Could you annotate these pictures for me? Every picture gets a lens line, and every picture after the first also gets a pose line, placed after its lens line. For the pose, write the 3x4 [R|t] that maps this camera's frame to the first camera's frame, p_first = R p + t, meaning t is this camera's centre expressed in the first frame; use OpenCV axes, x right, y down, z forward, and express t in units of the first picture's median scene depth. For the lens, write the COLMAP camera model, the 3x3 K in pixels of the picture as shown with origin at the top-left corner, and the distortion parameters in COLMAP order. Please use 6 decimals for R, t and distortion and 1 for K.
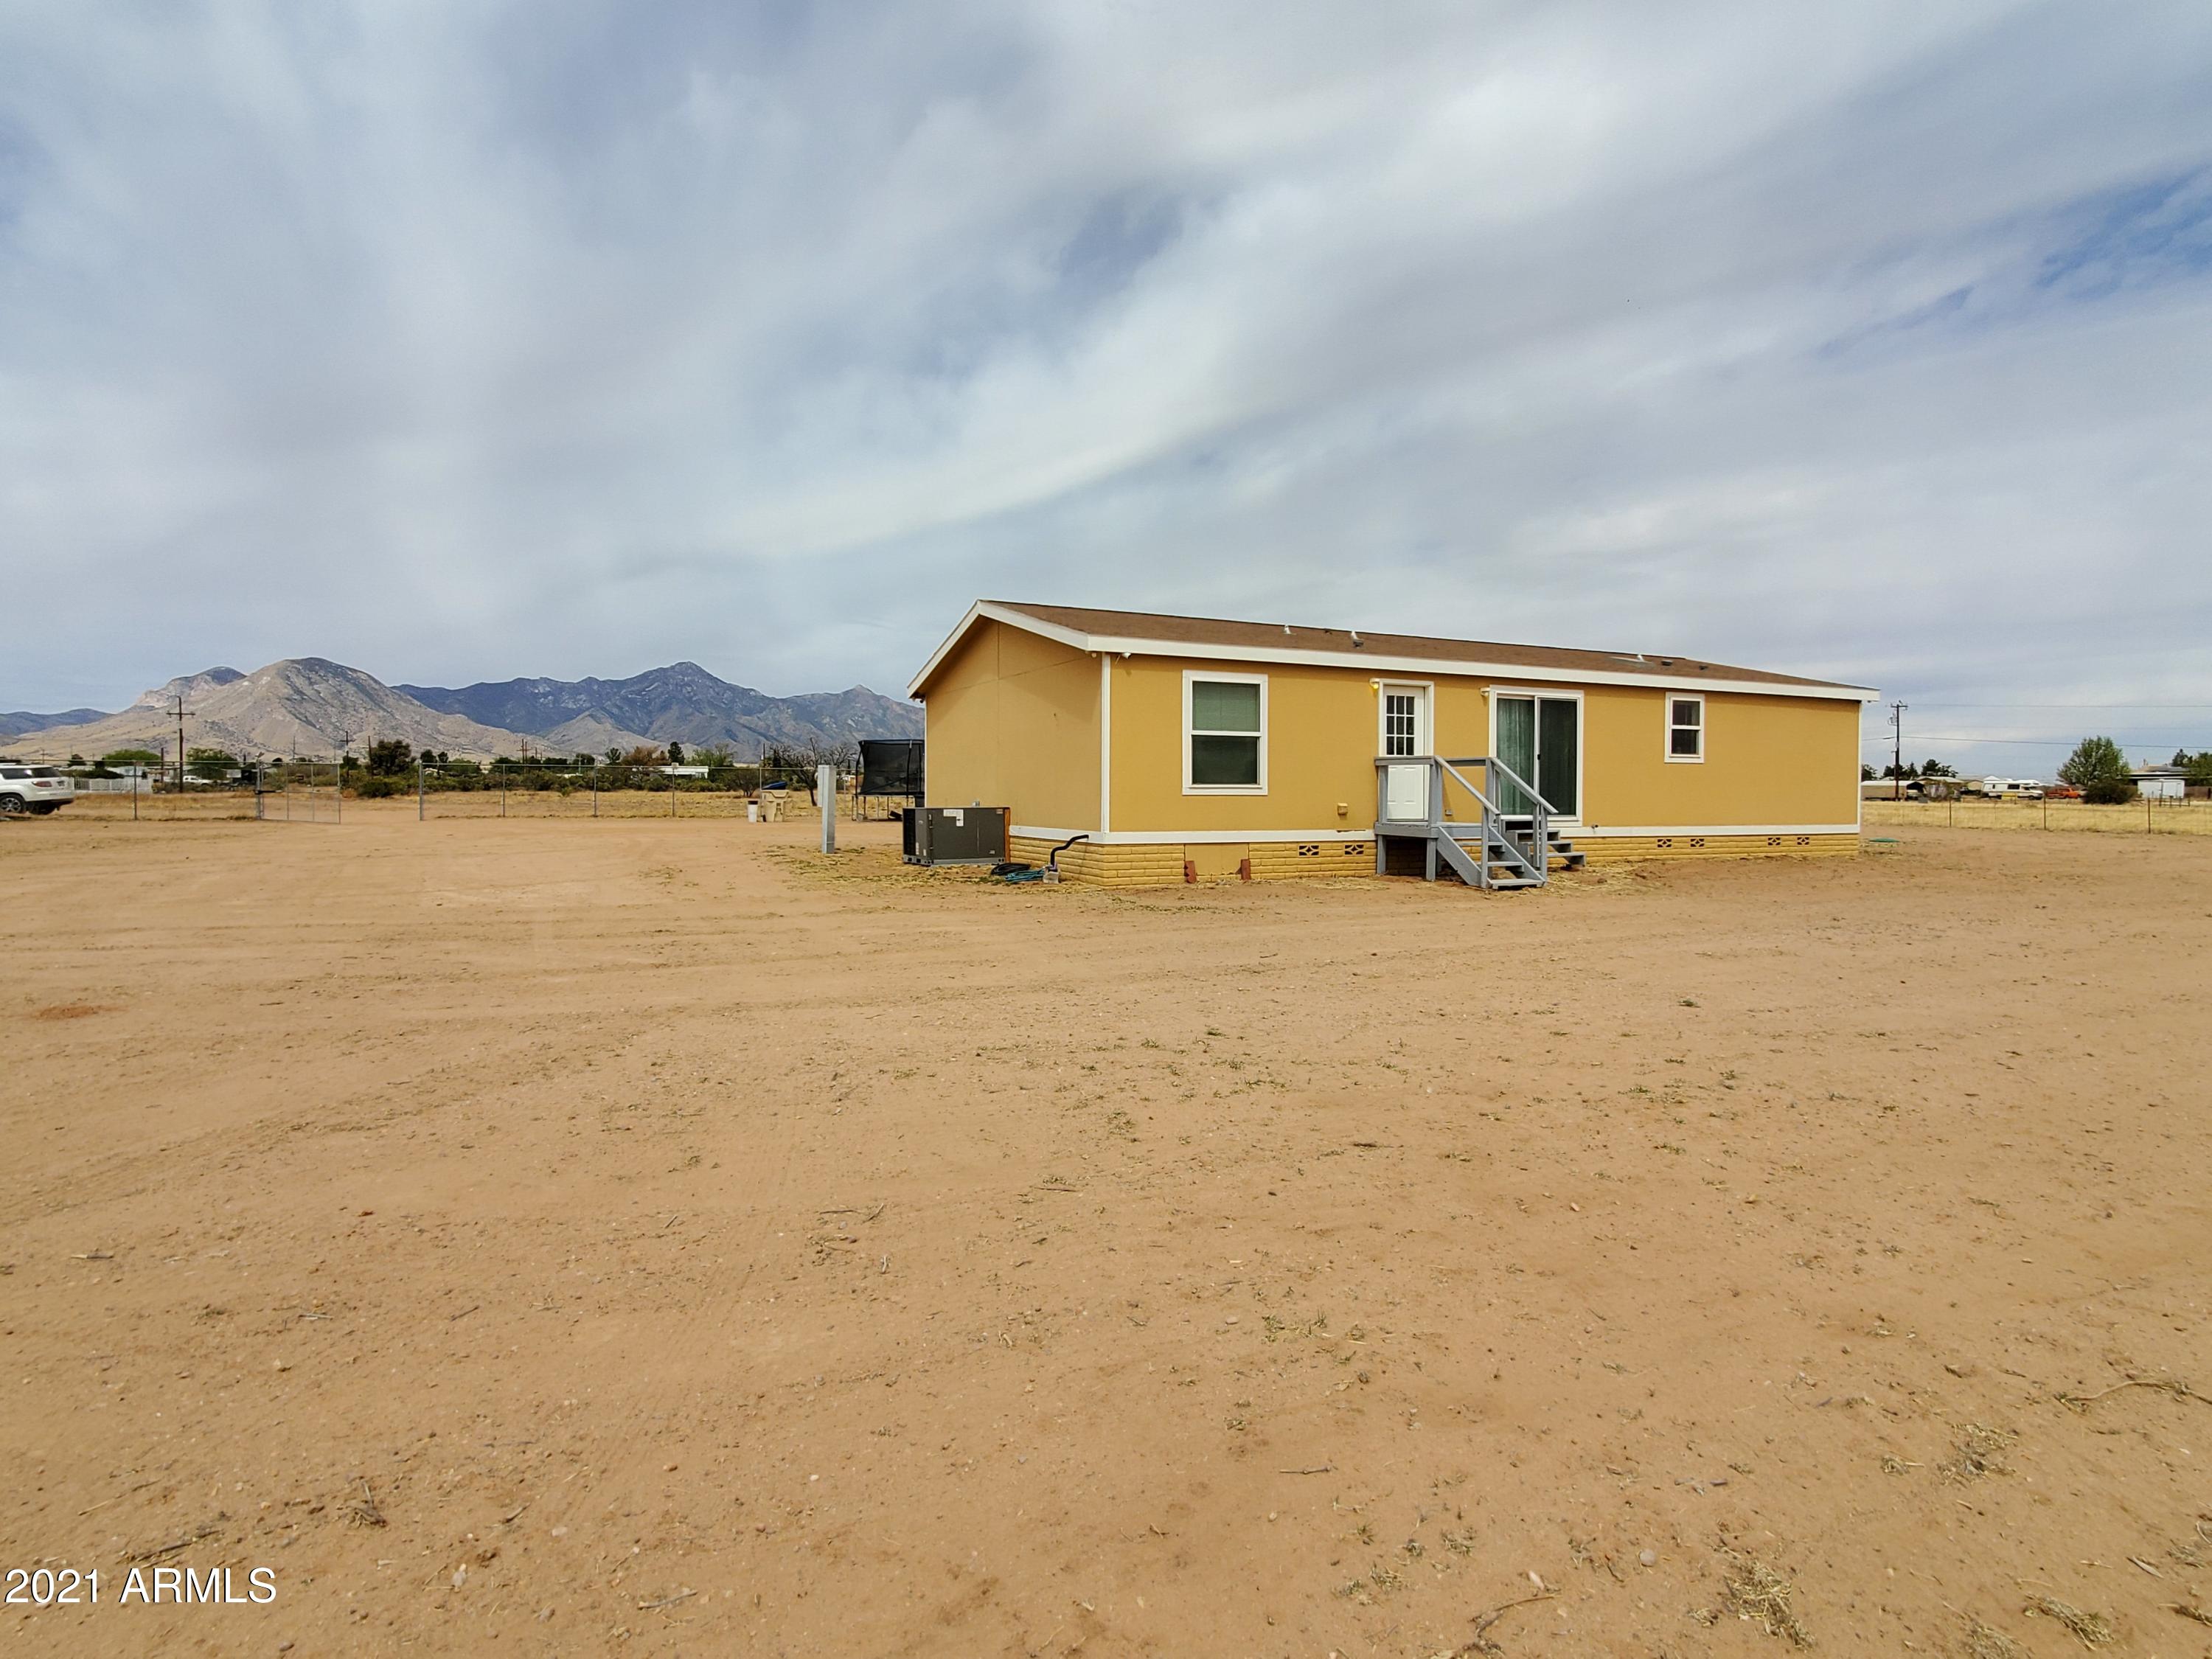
lens RADIAL K [[881.2, 0, 1105.2], [0, 881.2, 819.1], [0, 0, 1]] dist [-0.000152, -0.000009]
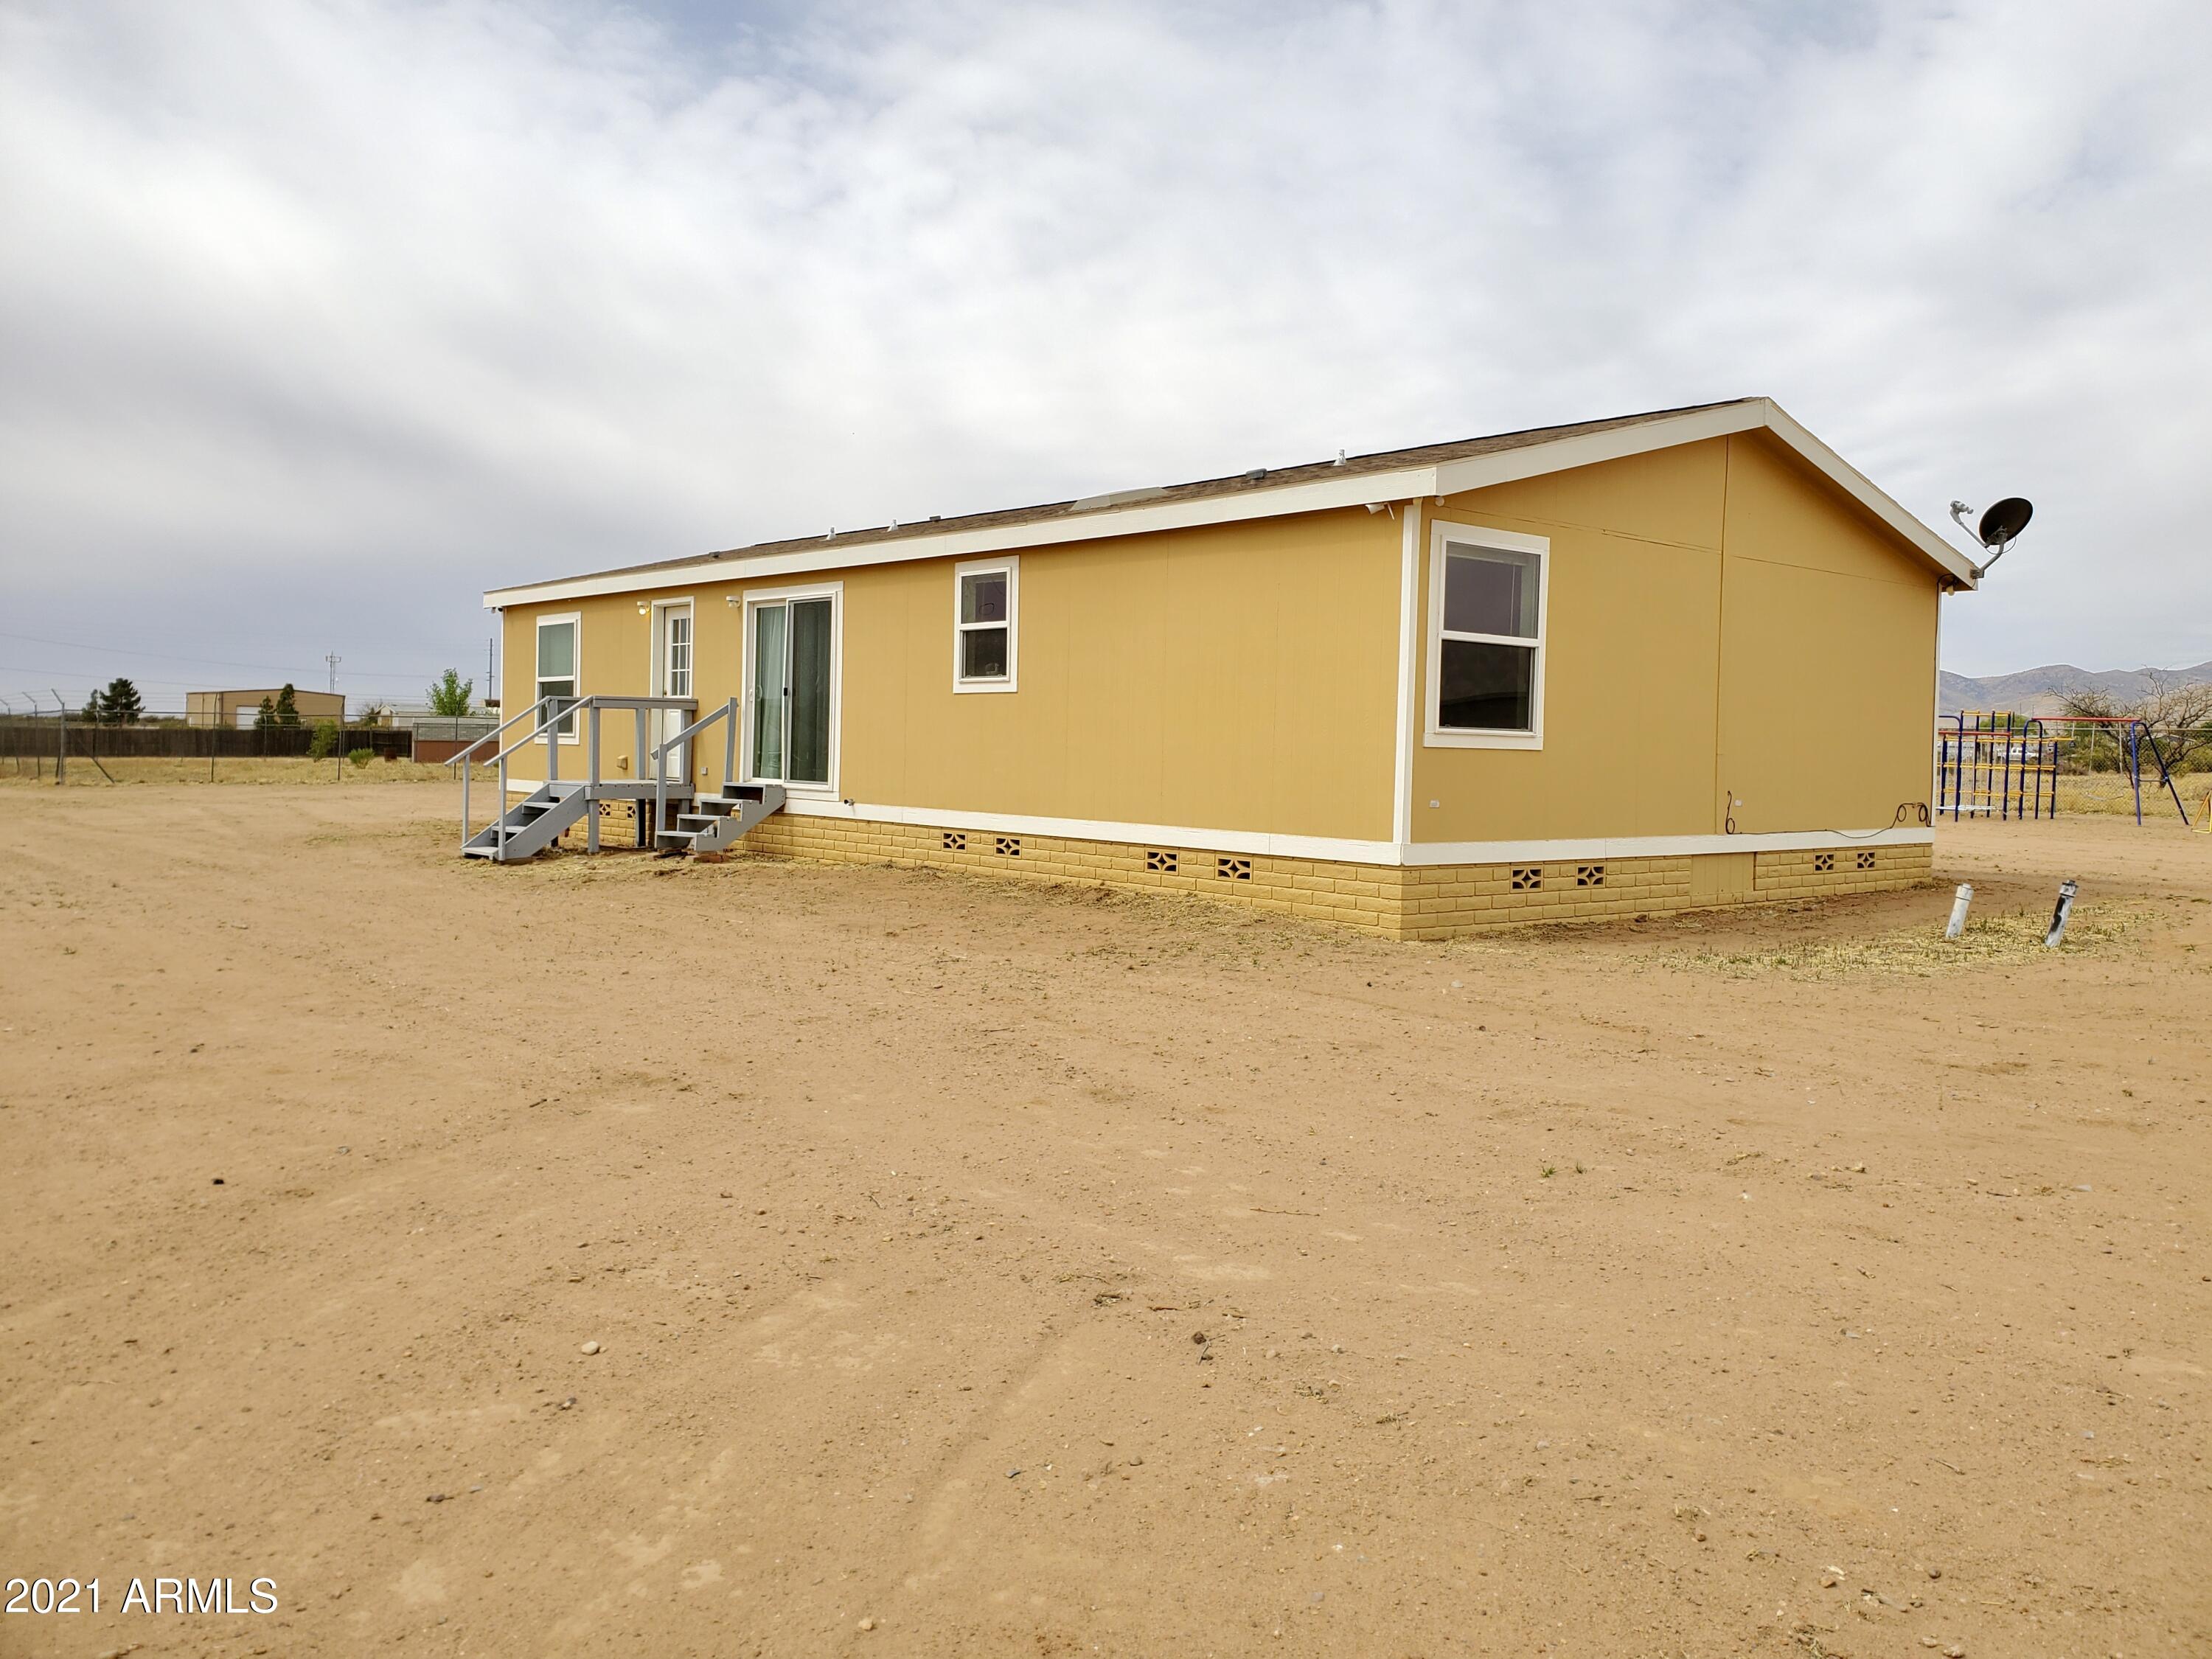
lens RADIAL K [[1685.1, 0, 1105.3], [0, 1685.1, 832.1], [0, 0, 1]] dist [0.002472, 0.000030]
pose [[0.374390, 0.057101, -0.925512, 1.637061], [-0.036809, 0.998231, 0.046698, -0.030654], [0.926540, 0.016584, 0.375829, 0.696901]]
